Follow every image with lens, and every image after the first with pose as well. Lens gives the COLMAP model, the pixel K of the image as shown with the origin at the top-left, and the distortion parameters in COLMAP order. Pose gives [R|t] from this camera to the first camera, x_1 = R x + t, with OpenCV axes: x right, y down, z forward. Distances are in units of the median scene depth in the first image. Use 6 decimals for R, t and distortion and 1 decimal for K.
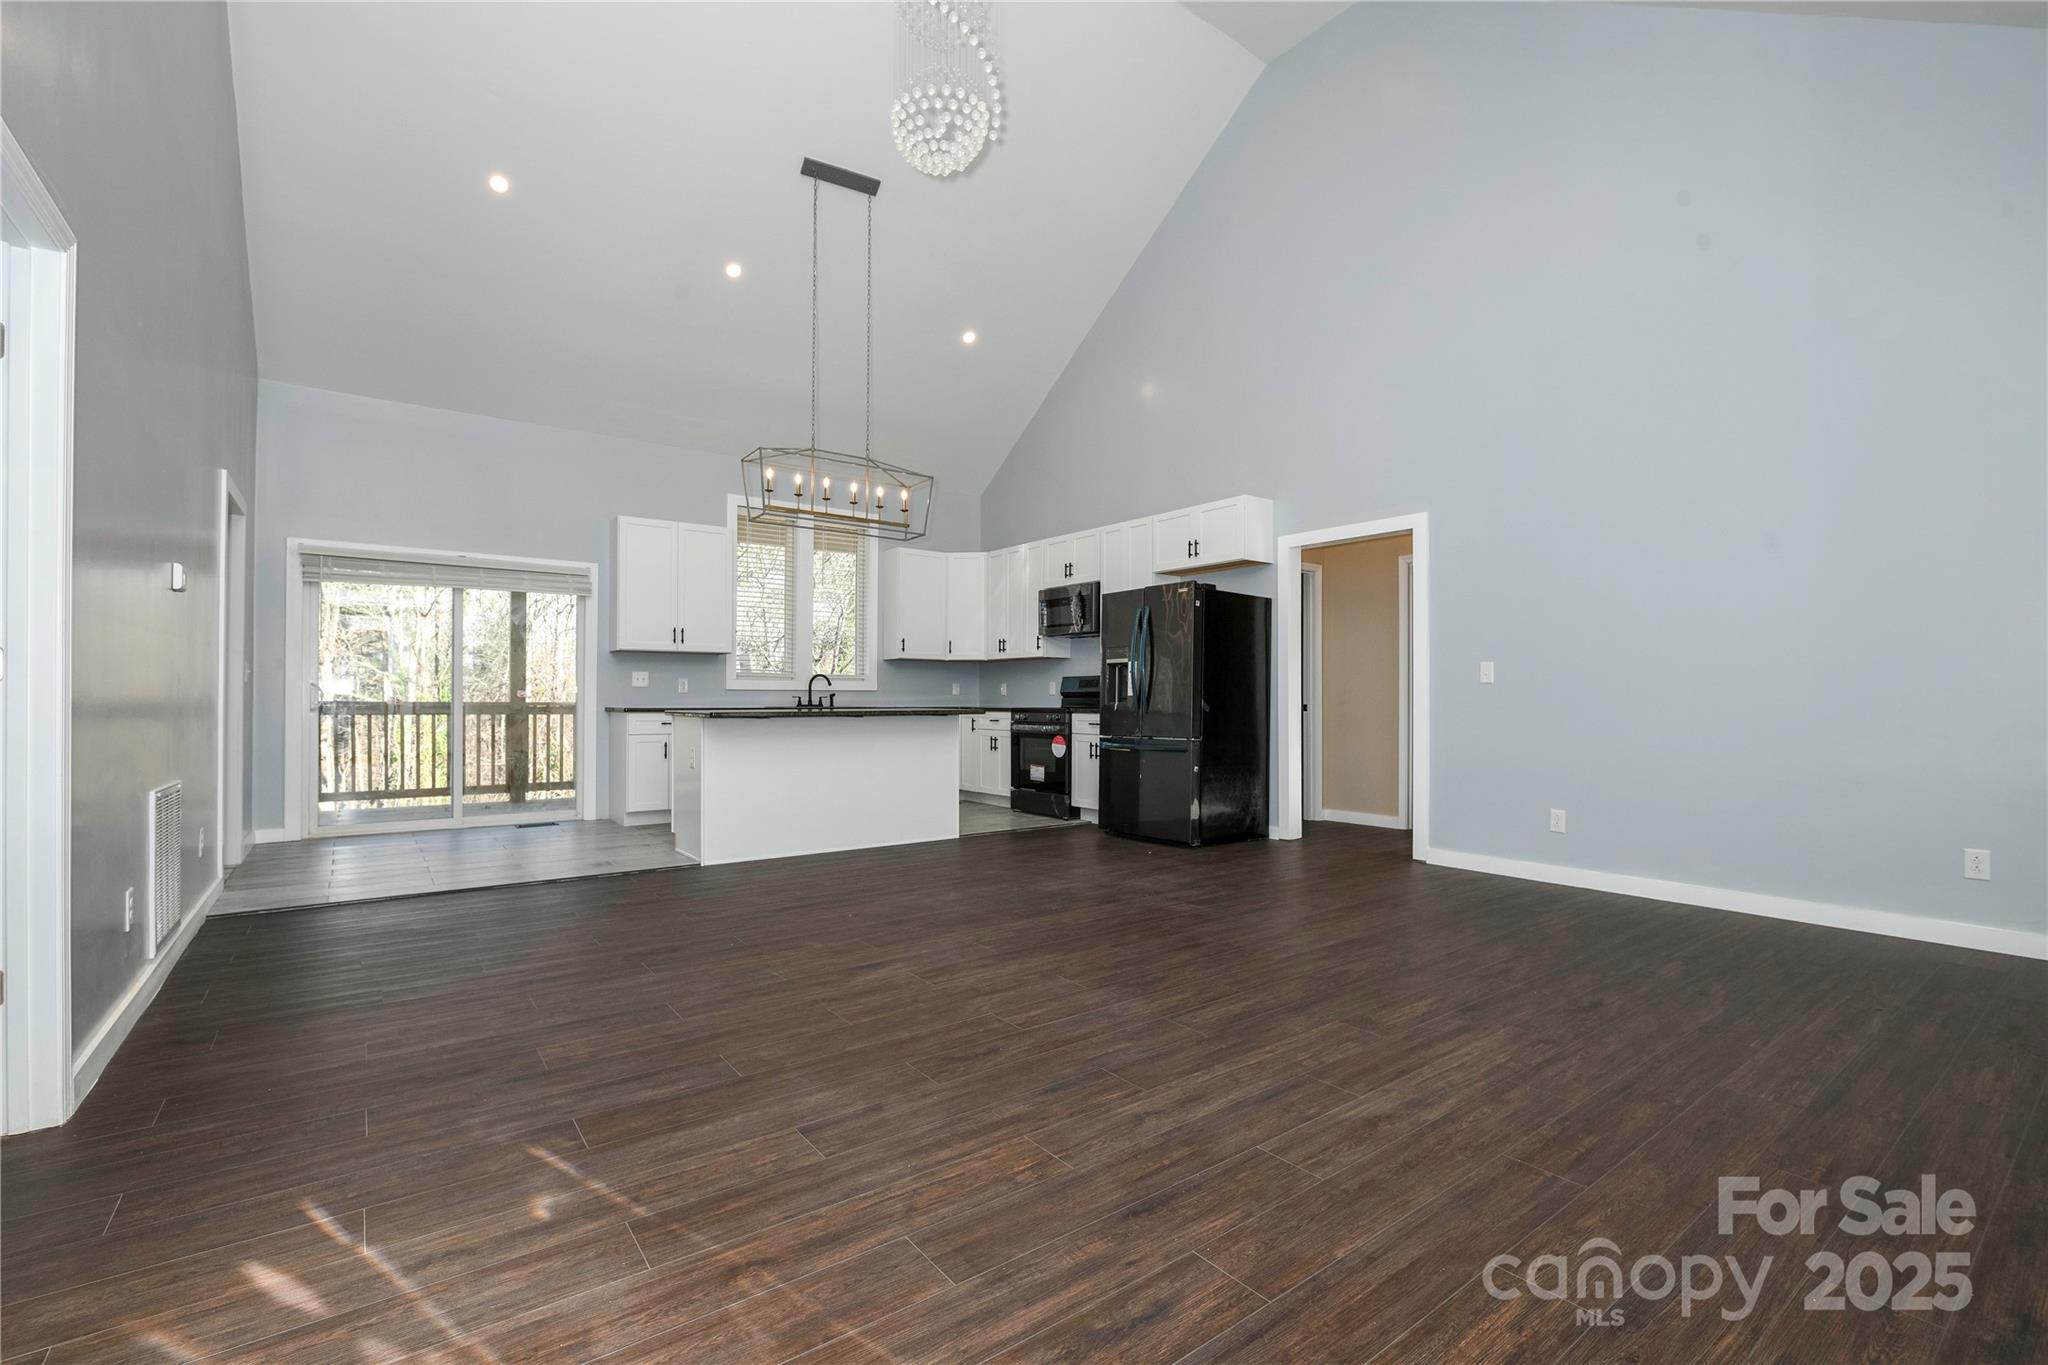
lens RADIAL K [[893.7, 0, 1022.9], [0, 893.7, 699.9], [0, 0, 1]] dist [0.000306, 0.000029]
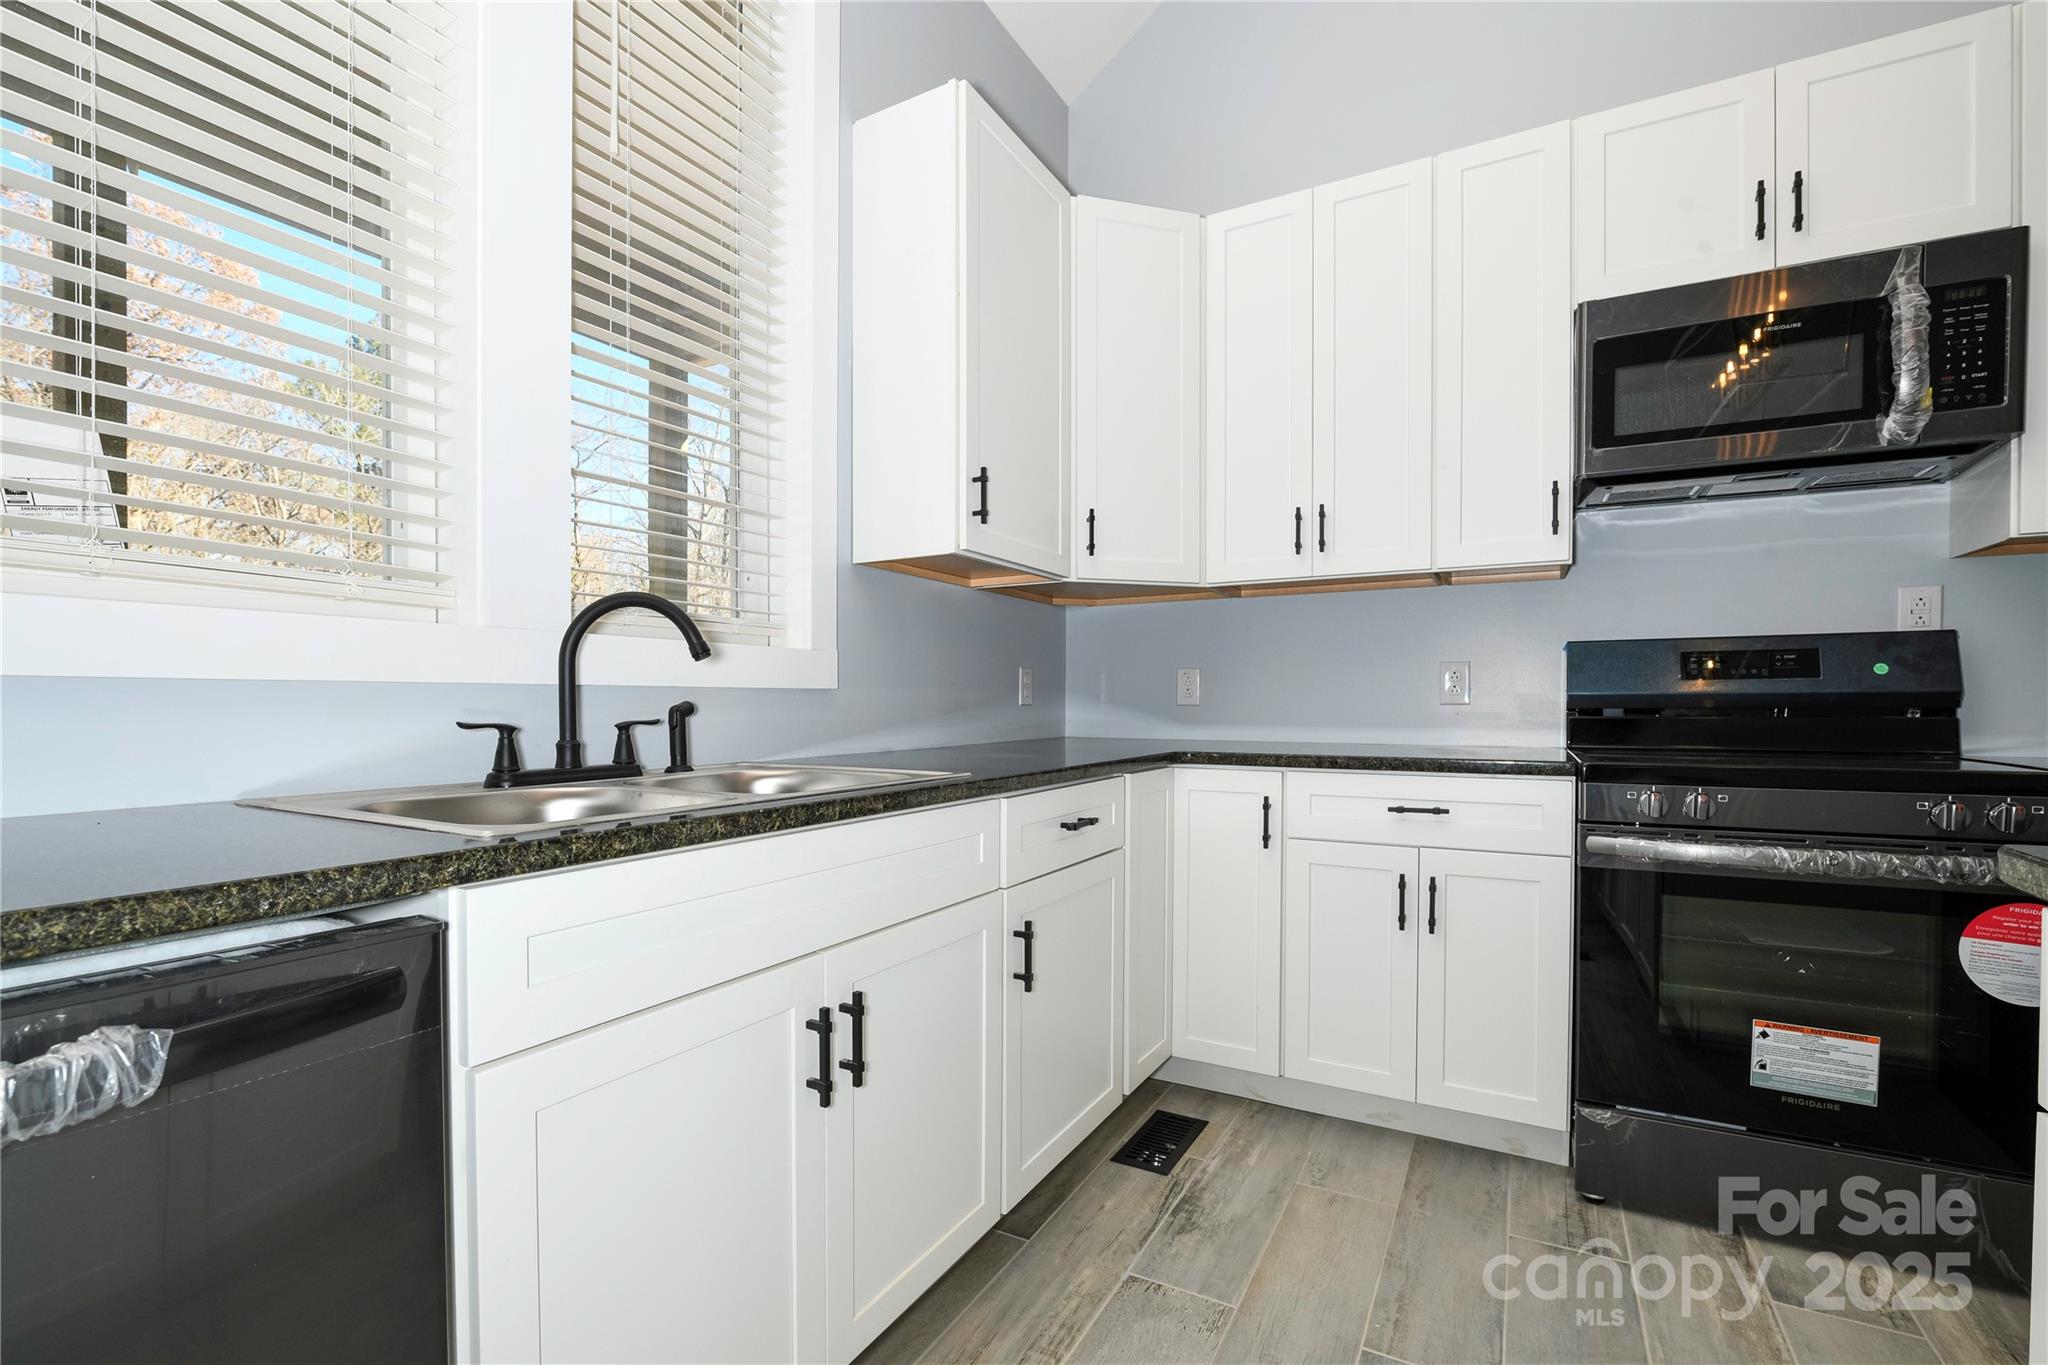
lens RADIAL K [[925.8, 0, 1018.0], [0, 925.8, 705.8], [0, 0, 1]] dist [0.000138, -0.000062]
pose [[0.909649, -0.006720, 0.415322, -0.239015], [0.004655, 0.999971, 0.005984, -0.007816], [-0.415351, -0.003510, 0.909655, 0.813661]]
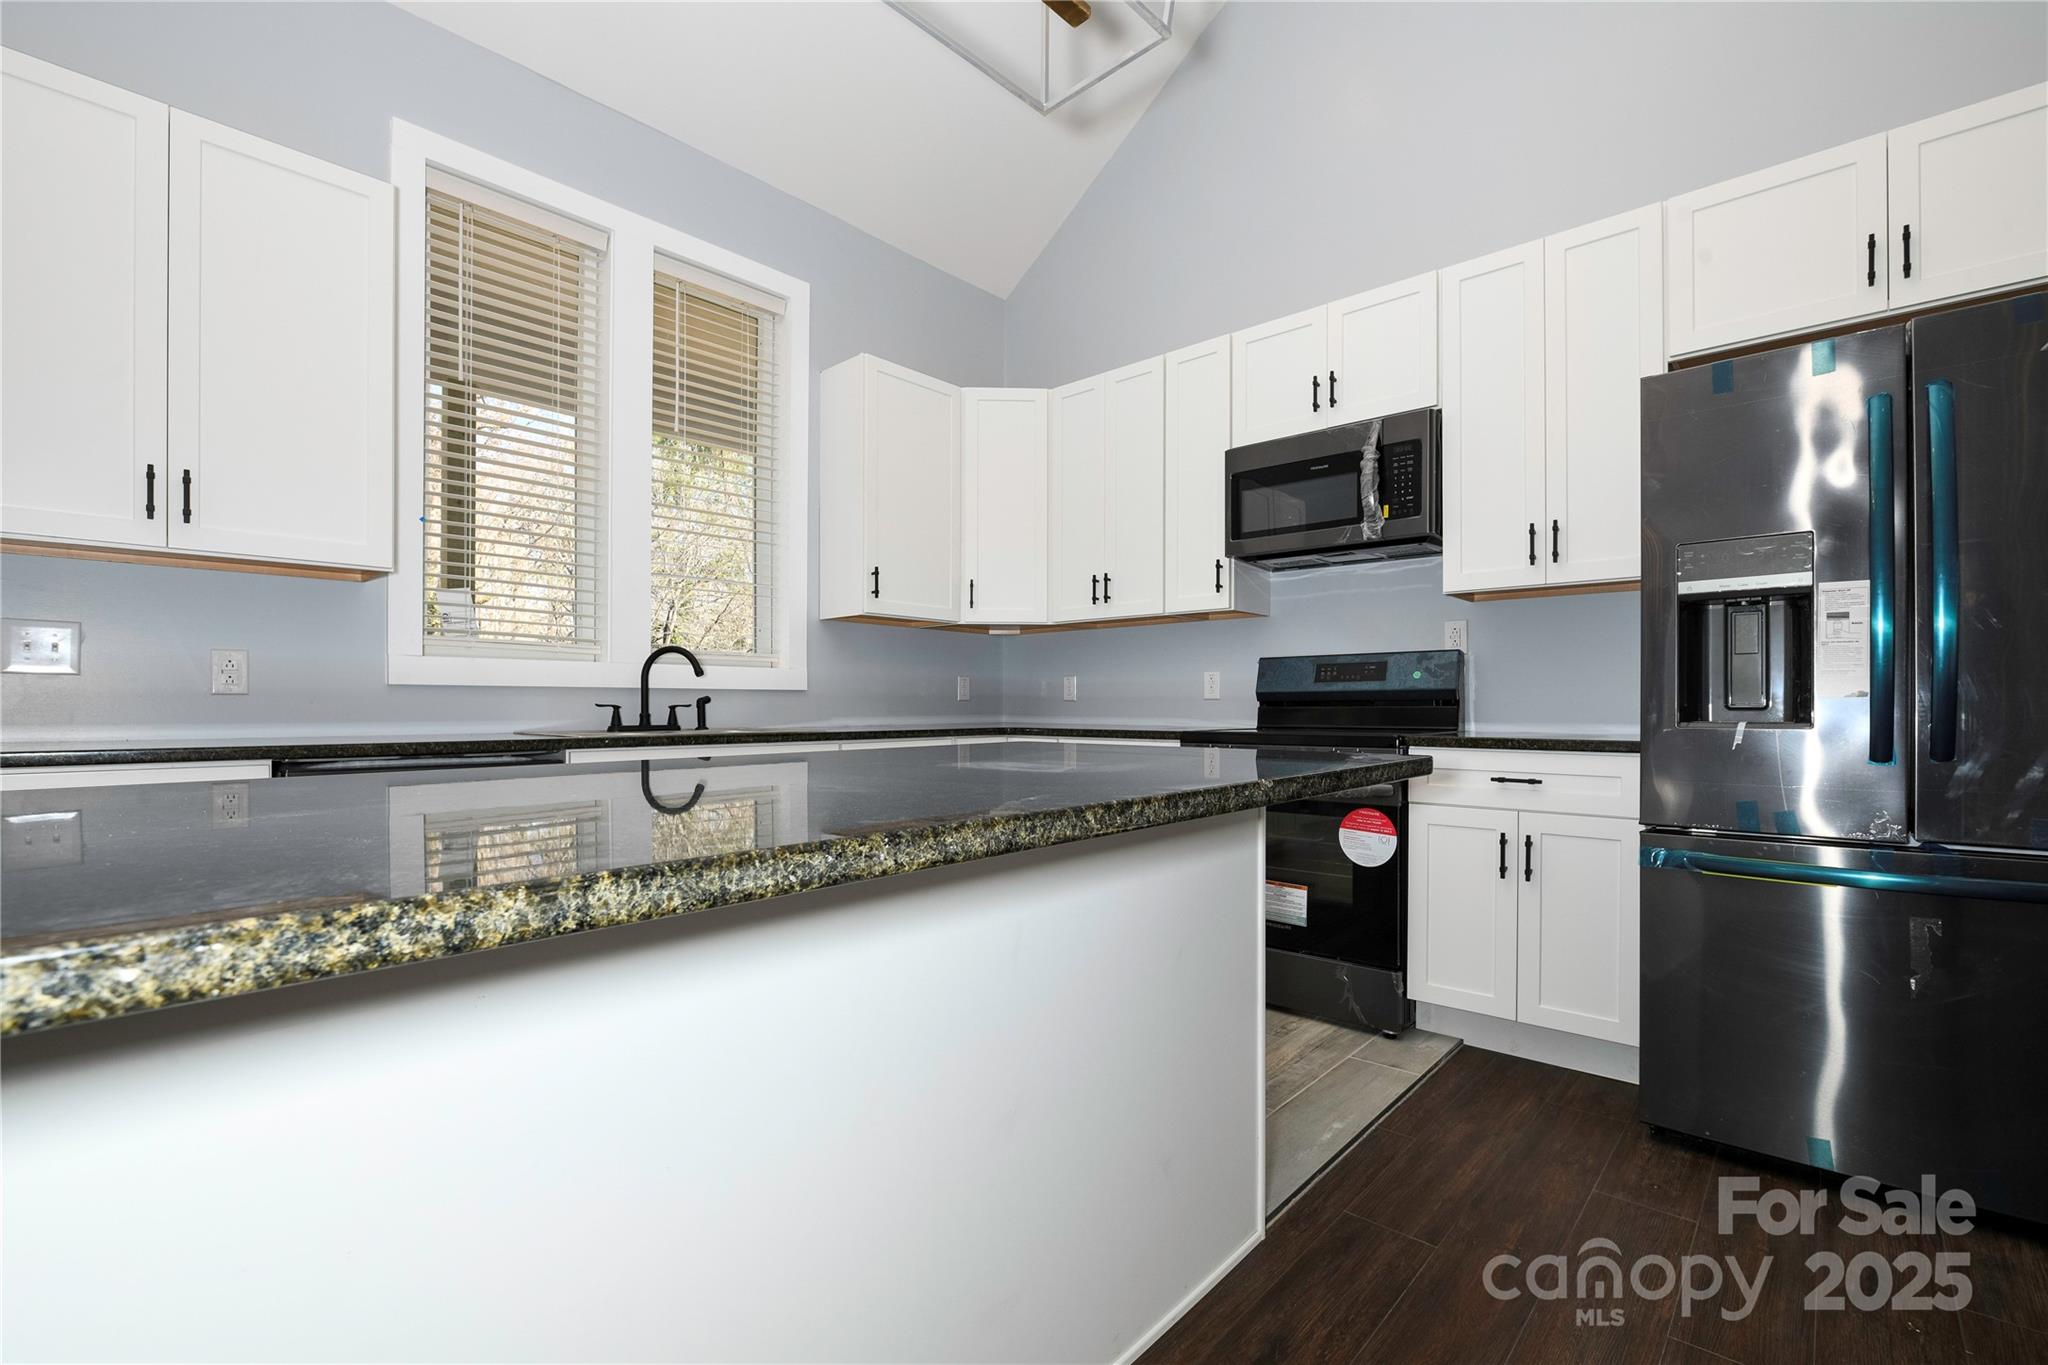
lens RADIAL K [[893.7, 0, 1022.9], [0, 893.7, 699.9], [0, 0, 1]] dist [0.000306, 0.000029]
pose [[0.982028, -0.002376, 0.188720, -0.153201], [0.003472, 0.999979, -0.005476, -0.003113], [-0.188704, 0.006033, 0.982016, 0.598684]]
